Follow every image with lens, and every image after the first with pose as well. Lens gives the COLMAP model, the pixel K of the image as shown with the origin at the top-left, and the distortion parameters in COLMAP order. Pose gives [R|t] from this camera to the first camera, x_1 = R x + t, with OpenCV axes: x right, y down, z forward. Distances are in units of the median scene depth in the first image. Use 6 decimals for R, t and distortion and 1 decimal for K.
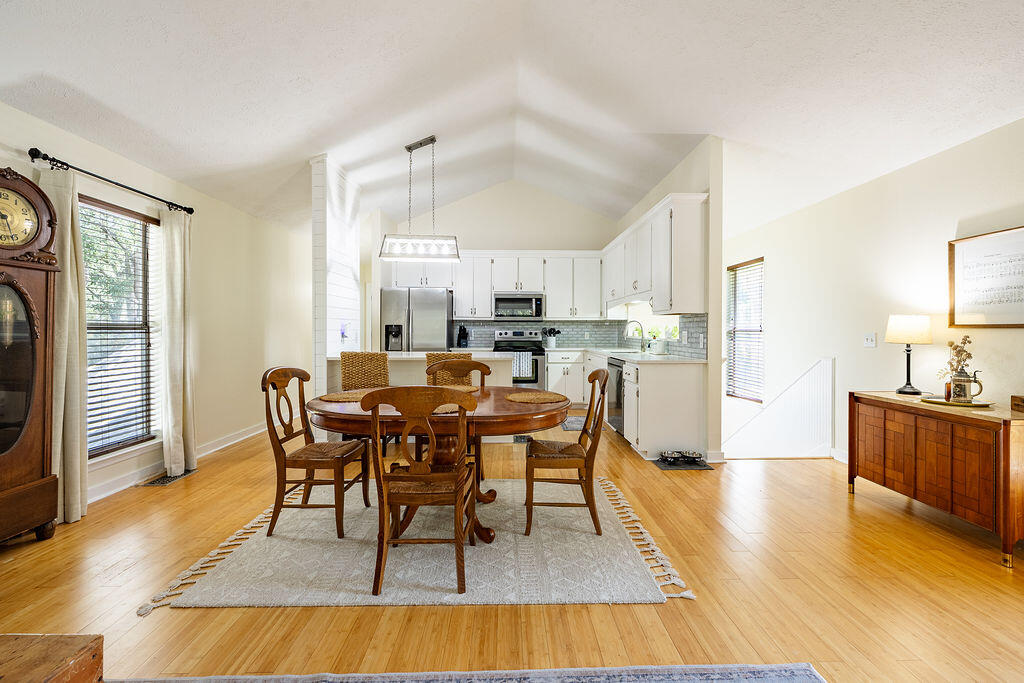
lens RADIAL K [[426.5, 0, 518.1], [0, 426.5, 332.9], [0, 0, 1]] dist [0.001330, -0.000366]
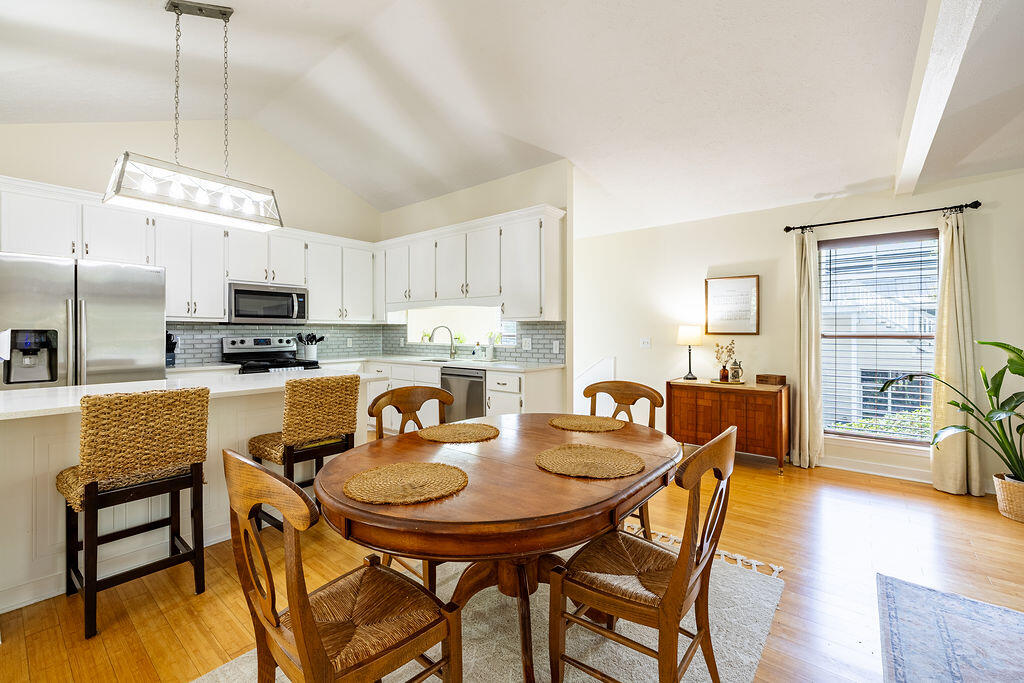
lens RADIAL K [[426.5, 0, 517.0], [0, 426.5, 335.1], [0, 0, 1]] dist [0.001330, -0.000366]
pose [[0.649509, -0.008214, 0.760310, -0.414796], [0.007388, 0.999963, 0.004492, -0.014717], [-0.760318, 0.002699, 0.649545, 0.343307]]
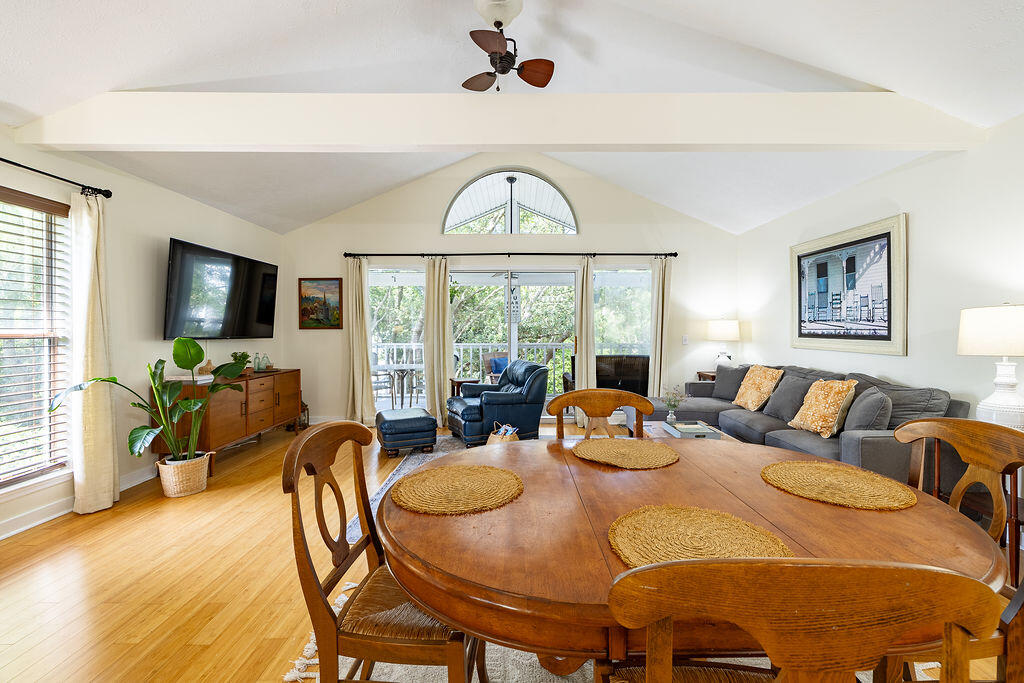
lens RADIAL K [[426.5, 0, 518.2], [0, 426.5, 332.0], [0, 0, 1]] dist [0.001330, -0.000366]
pose [[-0.999609, -0.003650, 0.027738, -0.021548], [-0.003330, 0.999928, 0.011570, -0.016608], [-0.027778, 0.011473, -0.999548, 0.899340]]
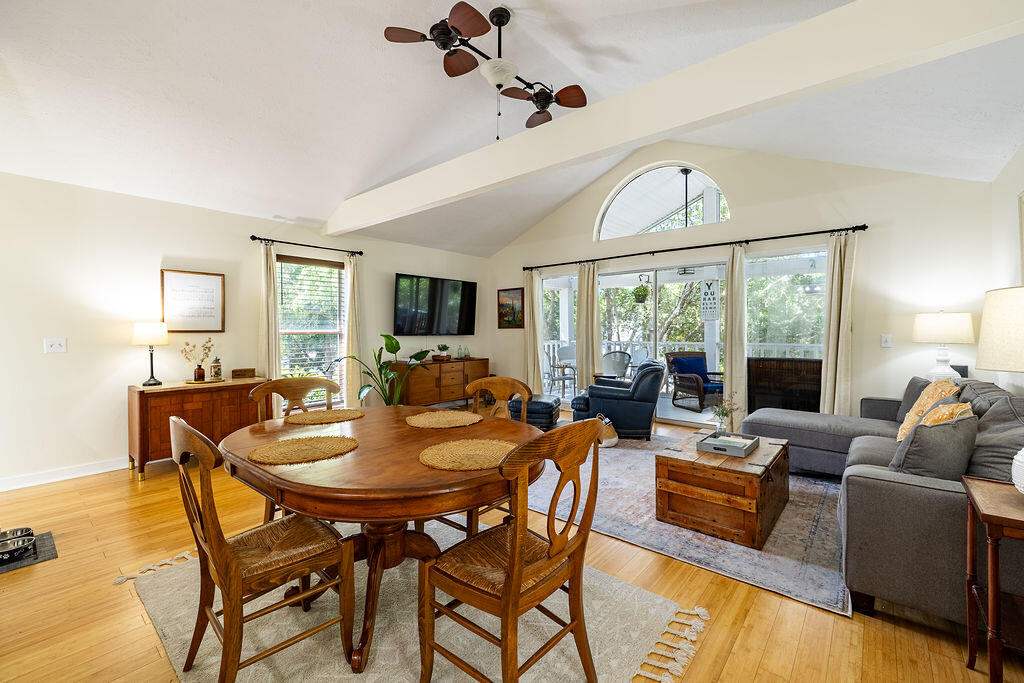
lens RADIAL K [[426.5, 0, 518.6], [0, 426.5, 332.2], [0, 0, 1]] dist [0.001330, -0.000366]
pose [[-0.745701, -0.006276, 0.666251, -0.503789], [0.005238, 0.999870, 0.015280, -0.018638], [-0.666260, 0.014884, -0.745571, 0.843253]]
